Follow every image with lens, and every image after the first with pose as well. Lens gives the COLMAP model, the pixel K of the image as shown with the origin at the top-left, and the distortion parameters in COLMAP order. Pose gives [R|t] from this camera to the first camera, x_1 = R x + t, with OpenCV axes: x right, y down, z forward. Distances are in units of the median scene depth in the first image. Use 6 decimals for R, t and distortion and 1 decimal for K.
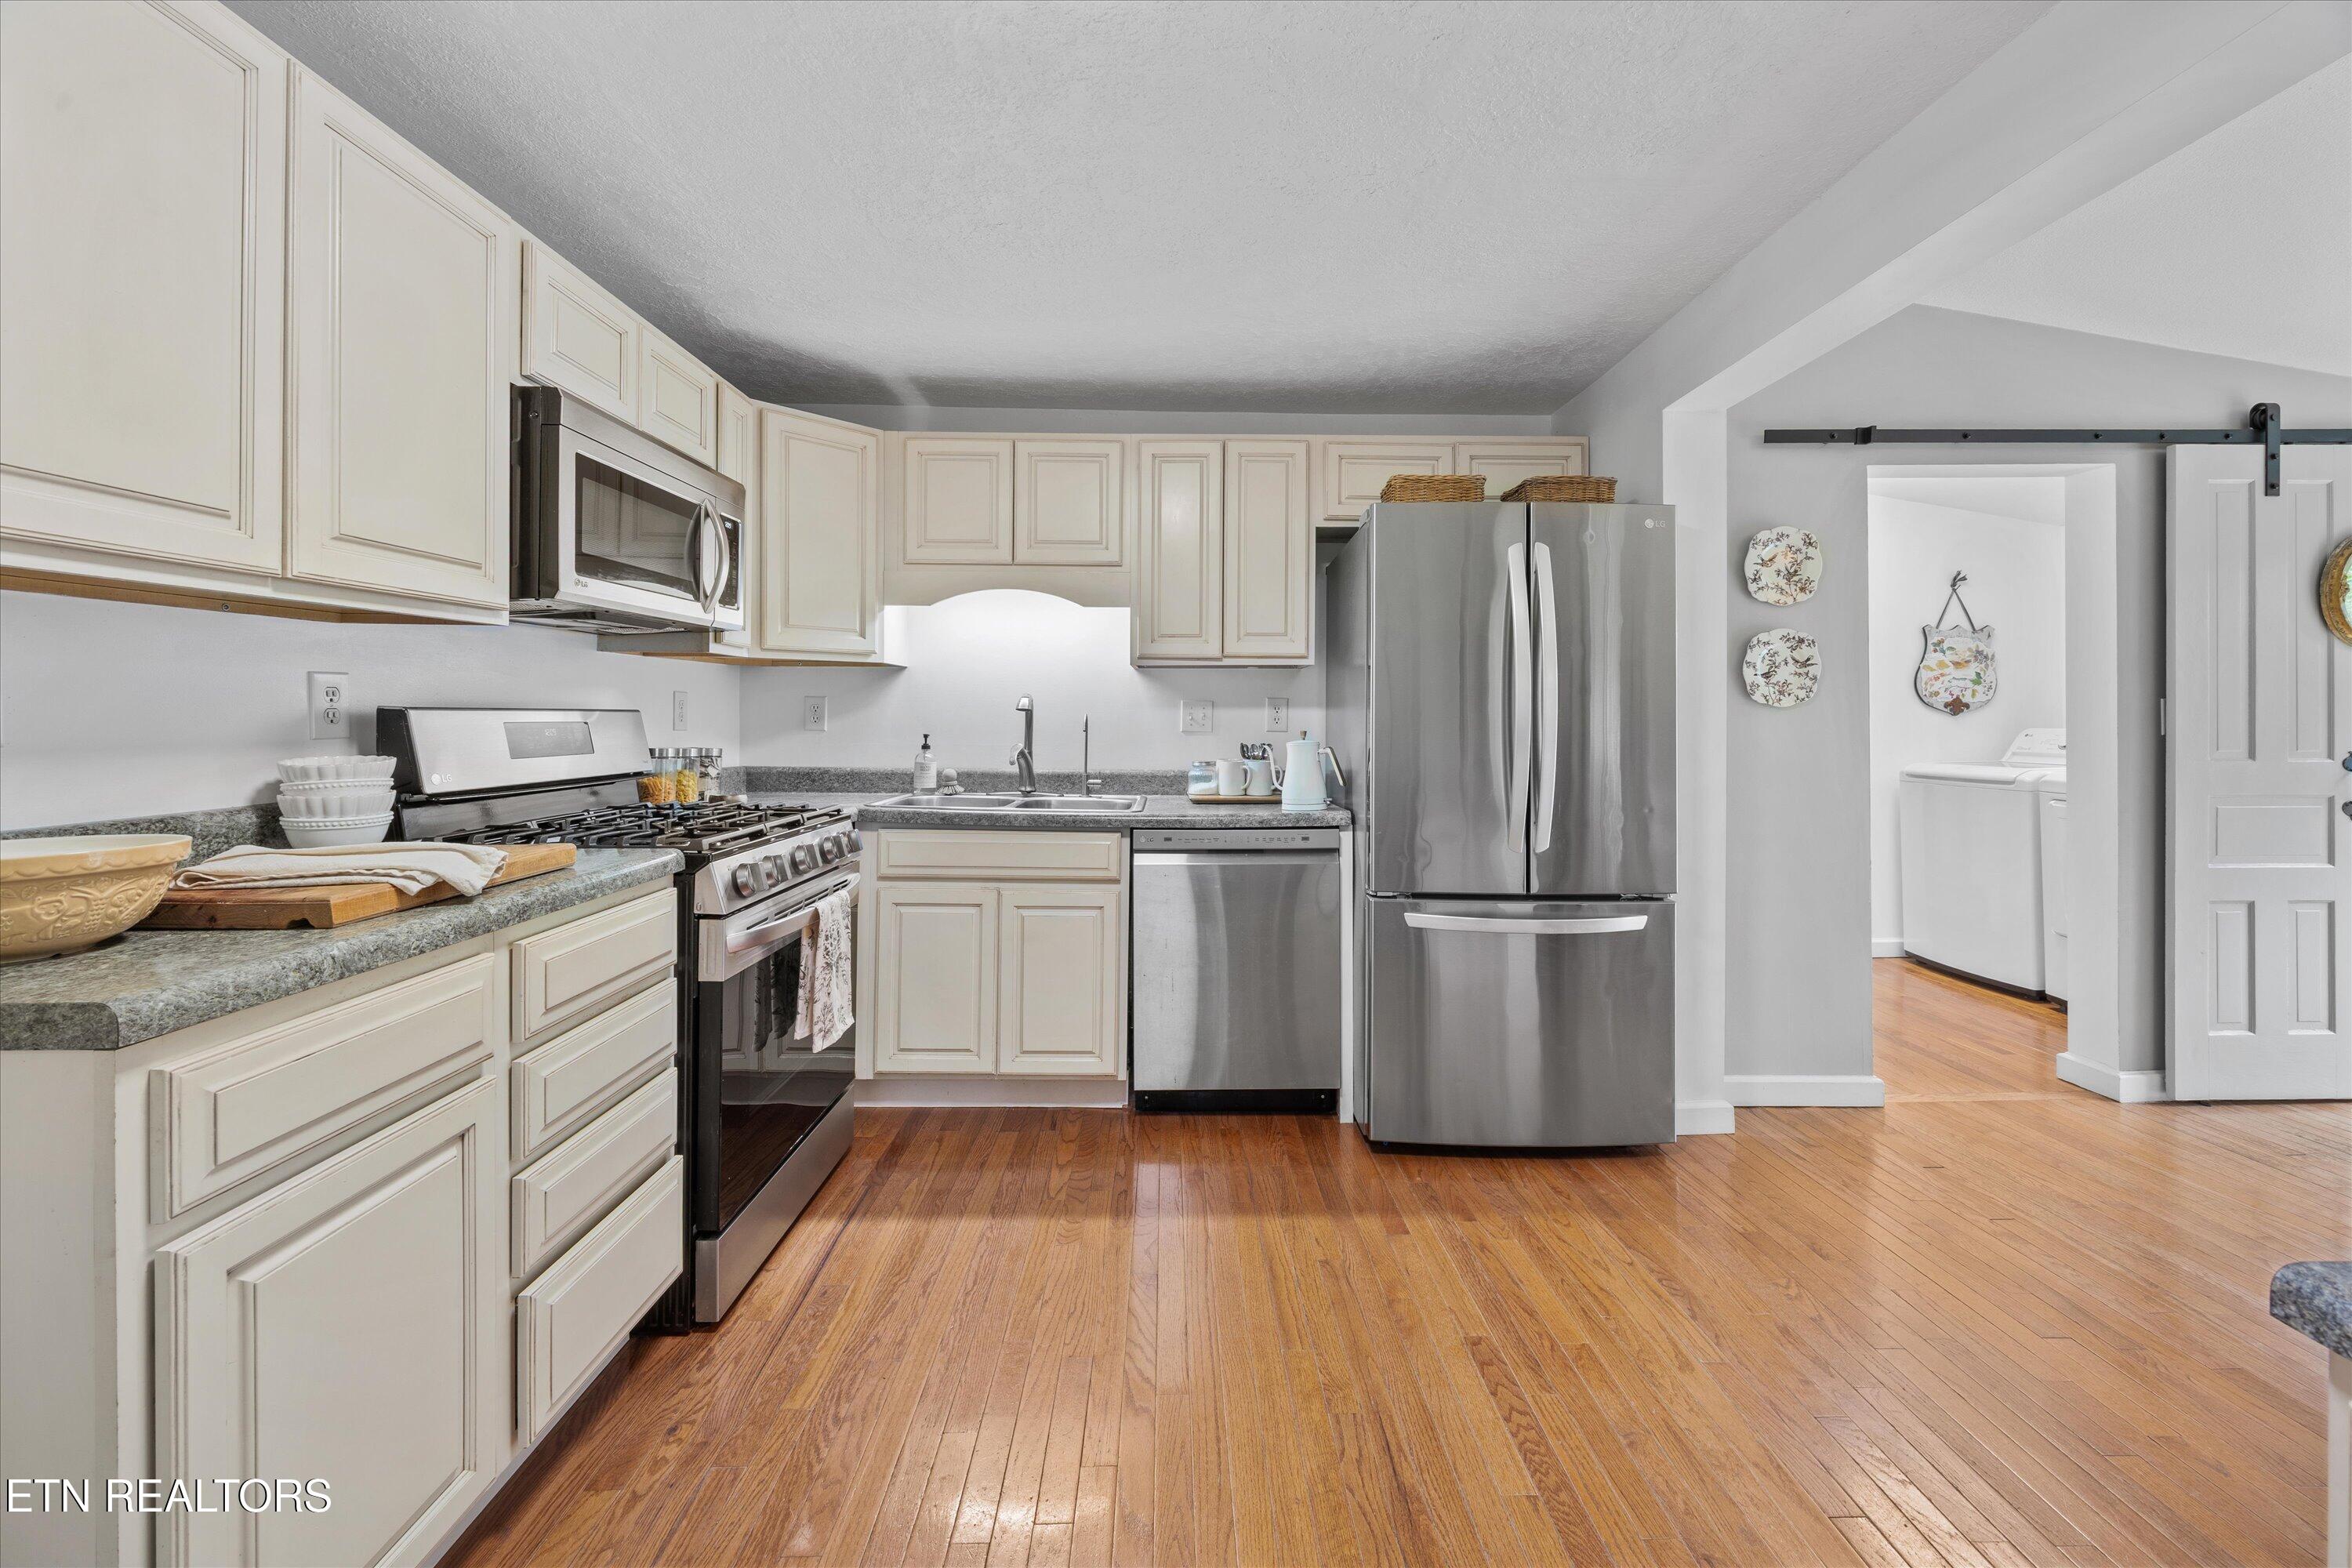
lens RADIAL K [[921.0, 0, 1181.2], [0, 921.0, 714.5], [0, 0, 1]] dist [0.000092, 0.000125]
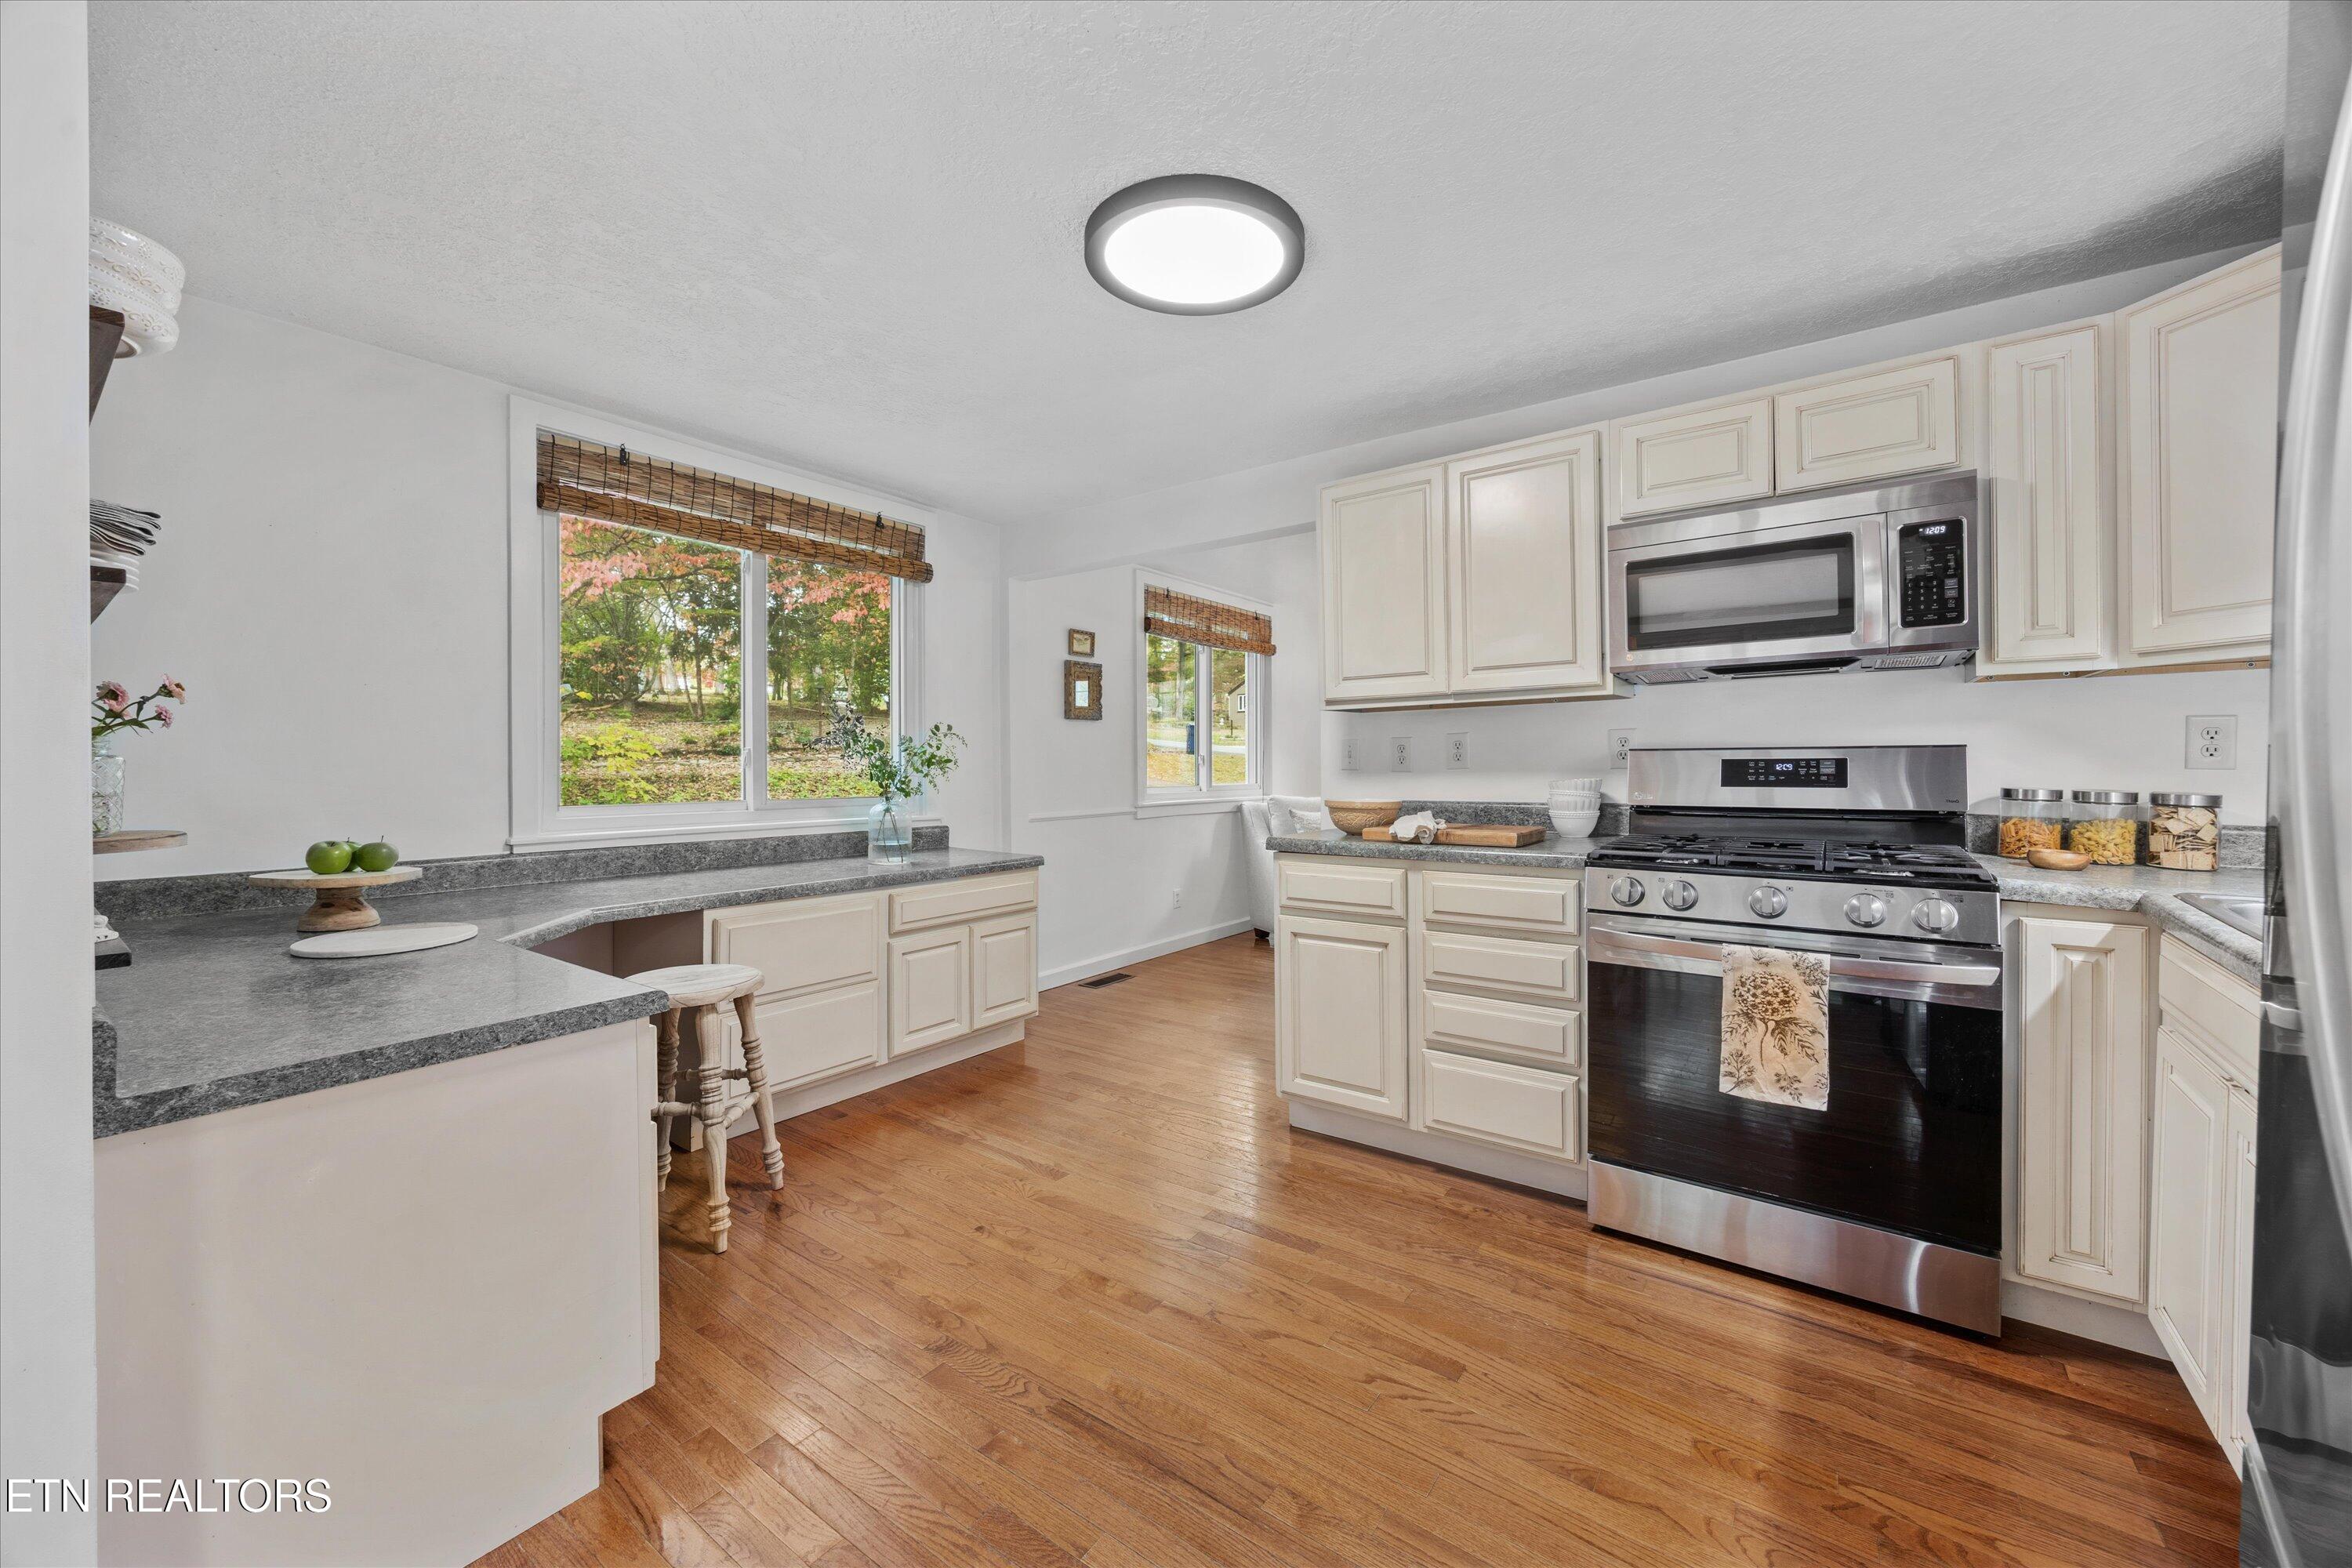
lens RADIAL K [[896.9, 0, 1178.8], [0, 896.9, 762.5], [0, 0, 1]] dist [0.000109, 0.000022]
pose [[-0.602825, 0.002085, -0.797871, 0.815174], [0.006661, 0.999975, -0.002419, 0.013466], [0.797846, -0.006773, -0.602824, 1.258074]]
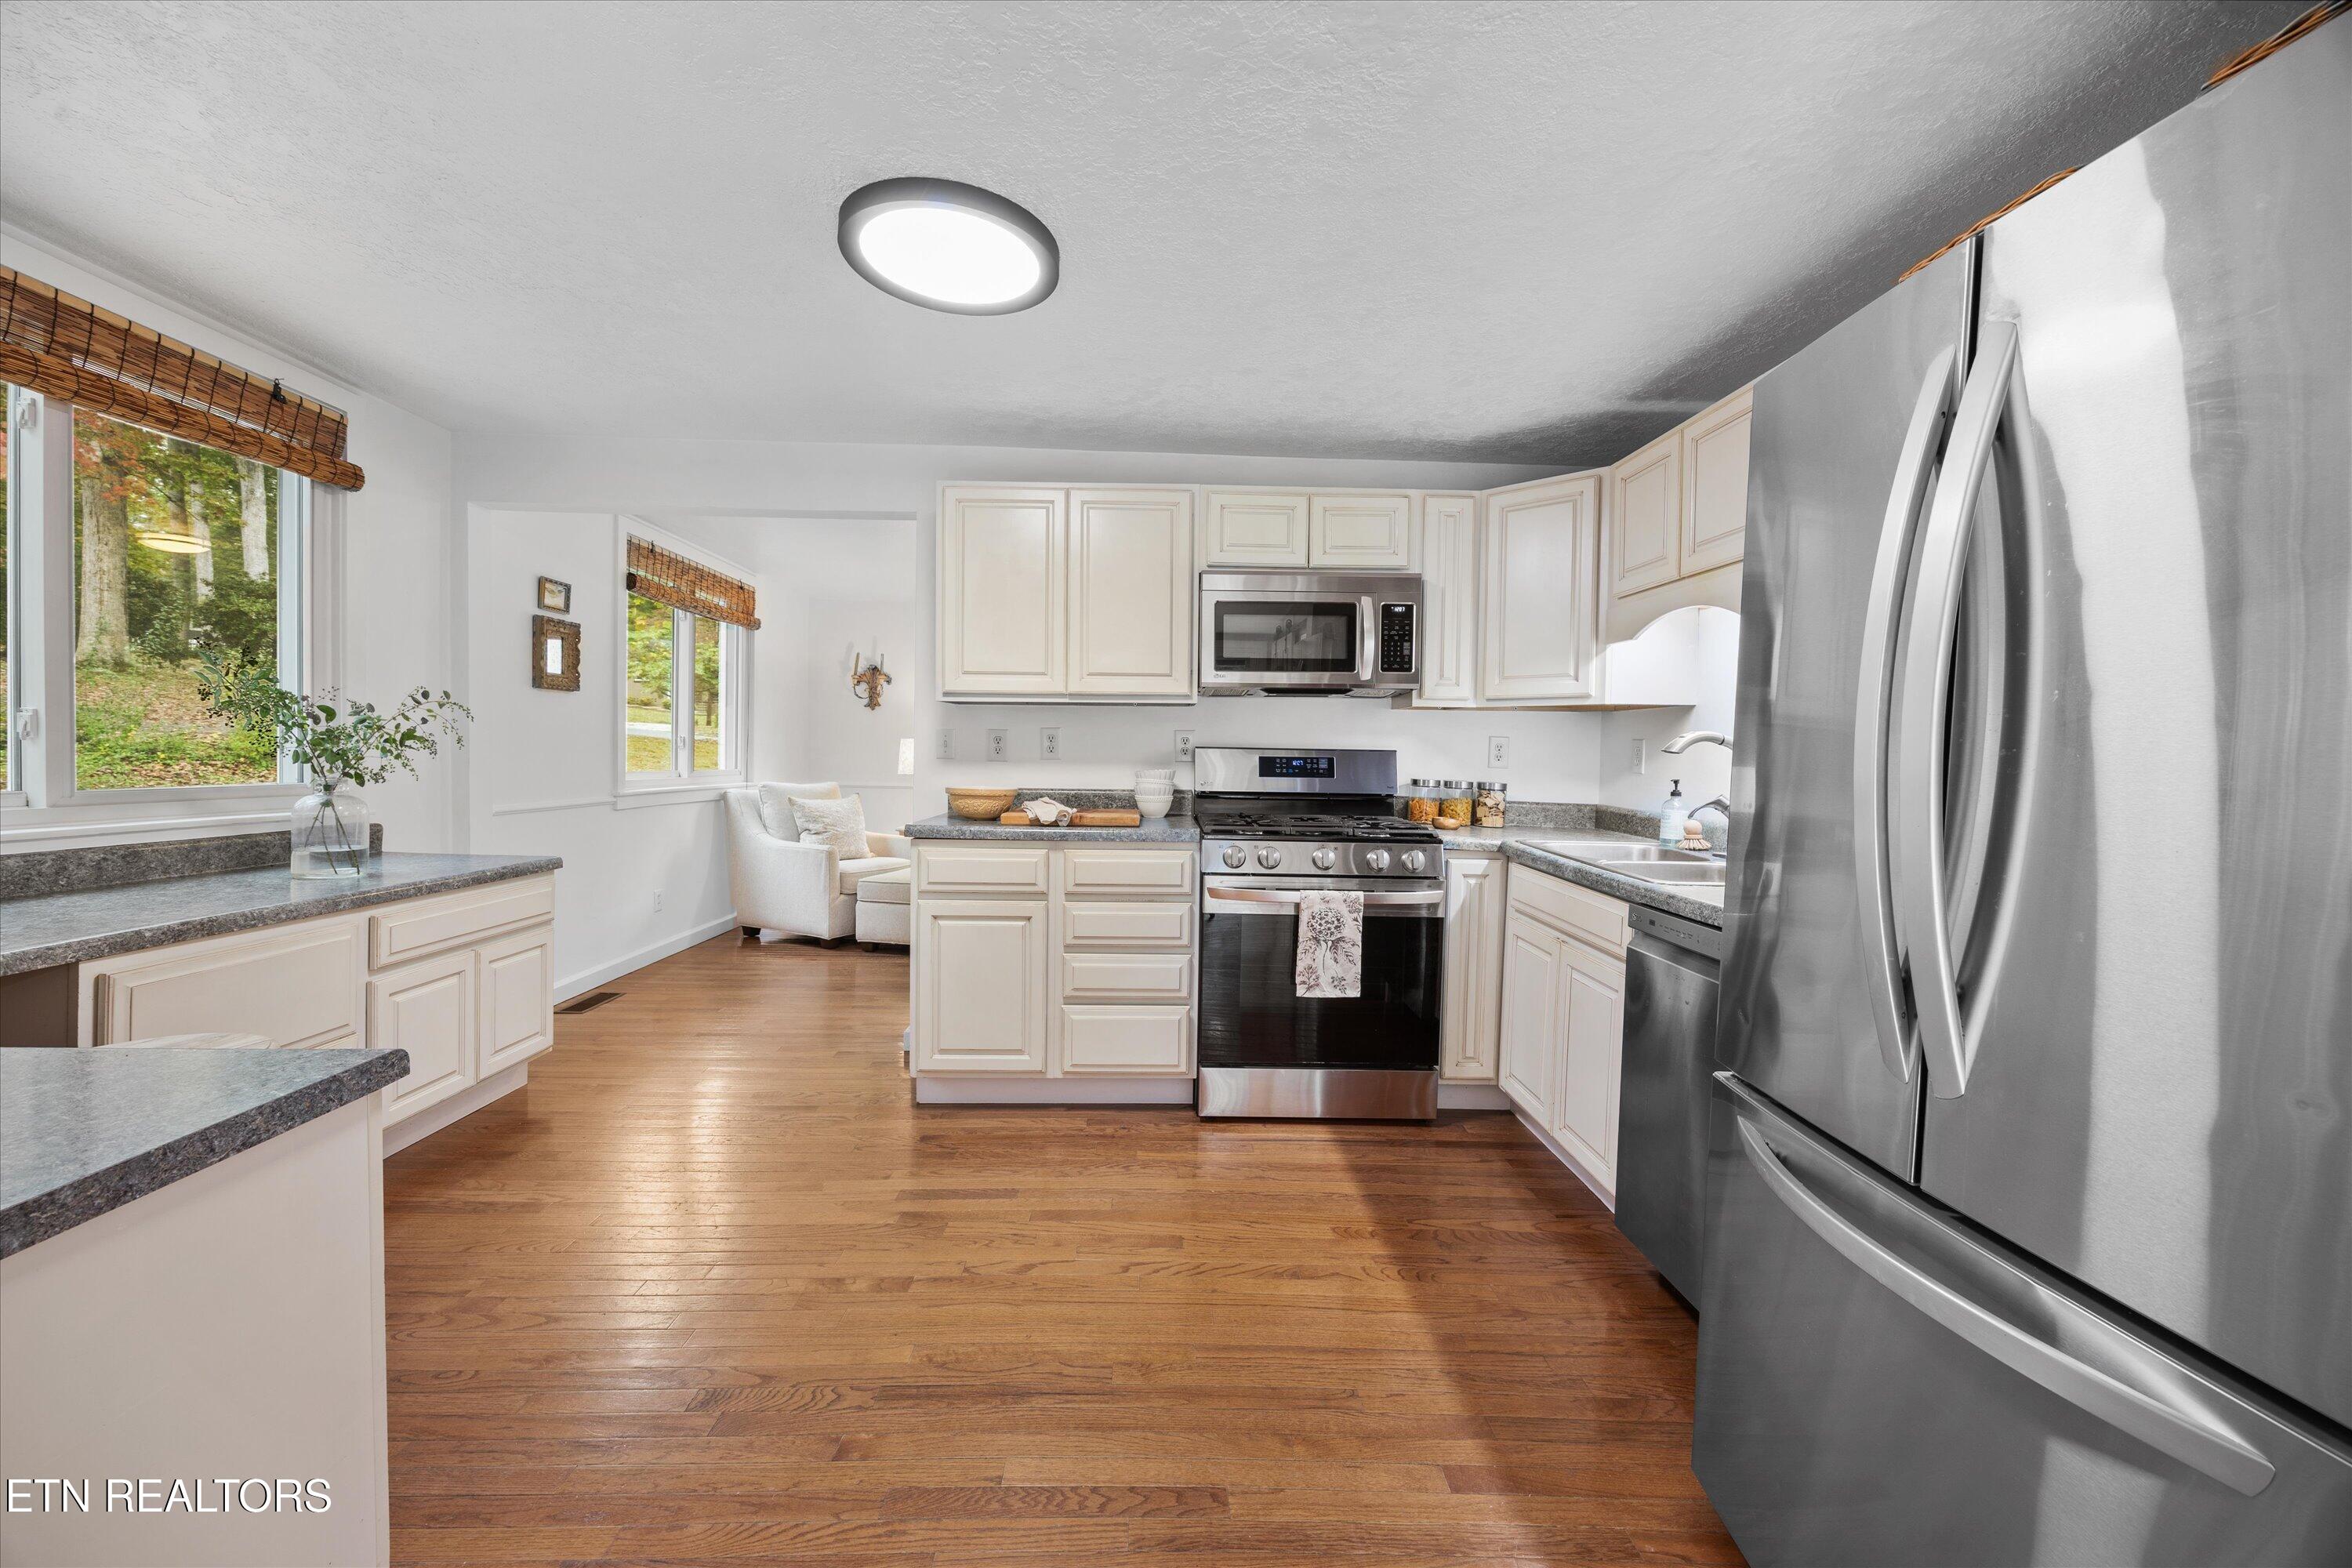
lens RADIAL K [[899.5, 0, 1169.4], [0, 899.5, 771.8], [0, 0, 1]] dist [-0.001312, 0.000071]
pose [[0.007622, 0.020810, -0.999754, 1.062772], [-0.016371, 0.999652, 0.020683, 0.007022], [0.999837, 0.016210, 0.007960, 0.890834]]
